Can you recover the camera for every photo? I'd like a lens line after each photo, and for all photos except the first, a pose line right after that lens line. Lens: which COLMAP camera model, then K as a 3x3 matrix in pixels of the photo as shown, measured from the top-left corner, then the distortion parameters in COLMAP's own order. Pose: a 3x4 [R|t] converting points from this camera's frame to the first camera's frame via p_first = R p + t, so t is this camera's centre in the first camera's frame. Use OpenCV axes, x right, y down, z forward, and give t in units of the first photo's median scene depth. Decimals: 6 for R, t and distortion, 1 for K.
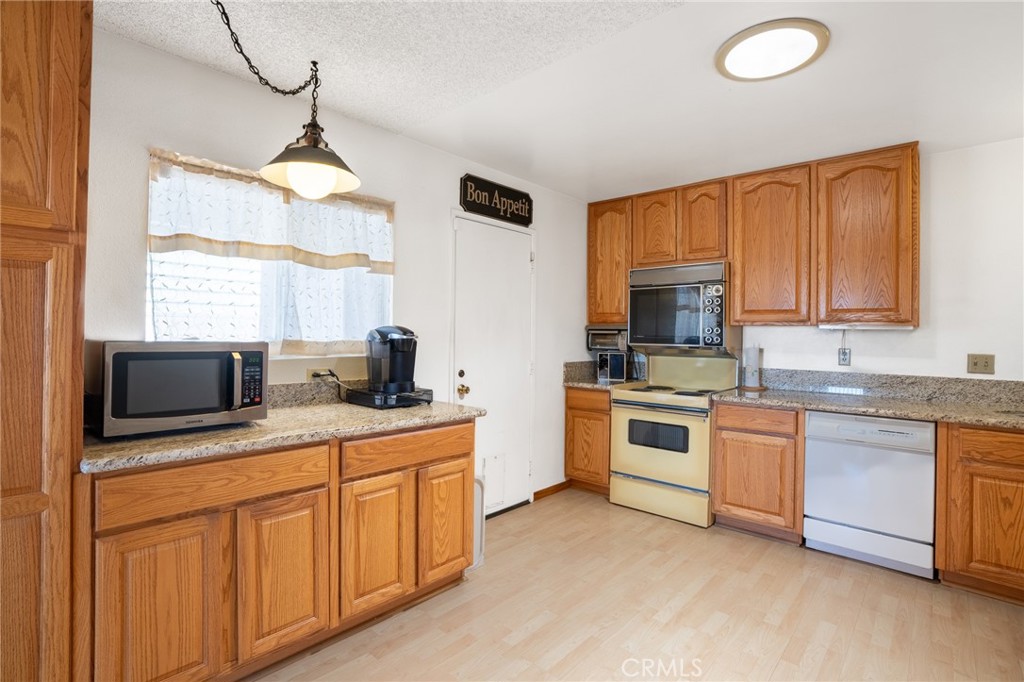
lens RADIAL K [[486.2, 0, 511.0], [0, 486.2, 333.5], [0, 0, 1]] dist [-0.062791, 0.026946]
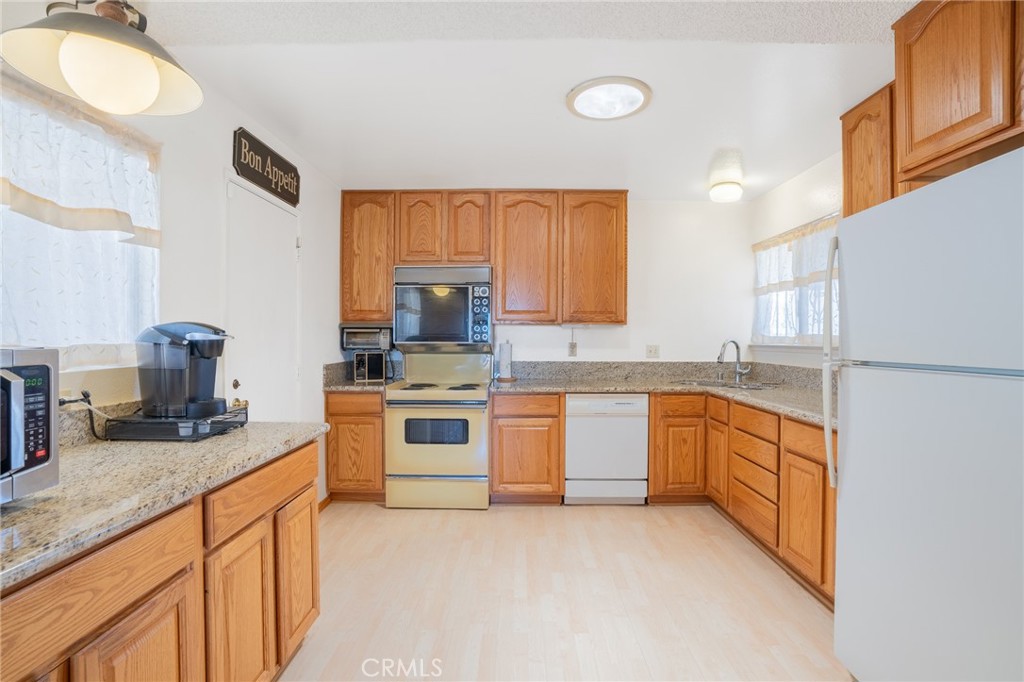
lens RADIAL K [[485.8, 0, 512.0], [0, 485.8, 341.0], [0, 0, 1]] dist [-0.069809, 0.027445]
pose [[0.752648, -0.017535, 0.658190, -0.267368], [0.006110, 0.999788, 0.019648, 0.000979], [-0.658395, -0.010767, 0.752595, 0.135827]]
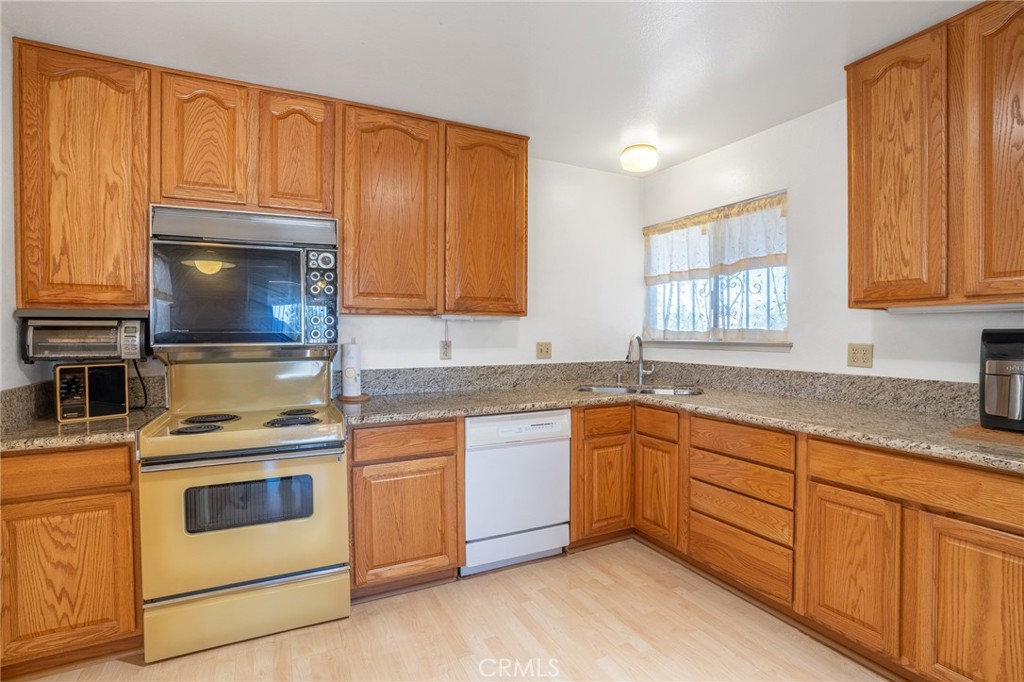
lens RADIAL K [[475.5, 0, 512.0], [0, 475.5, 341.0], [0, 0, 1]] dist [-0.069009, 0.024620]
pose [[0.358566, -0.032550, 0.932937, -0.100326], [0.004373, 0.999440, 0.033189, 0.001949], [-0.933494, -0.007821, 0.358508, 0.556572]]
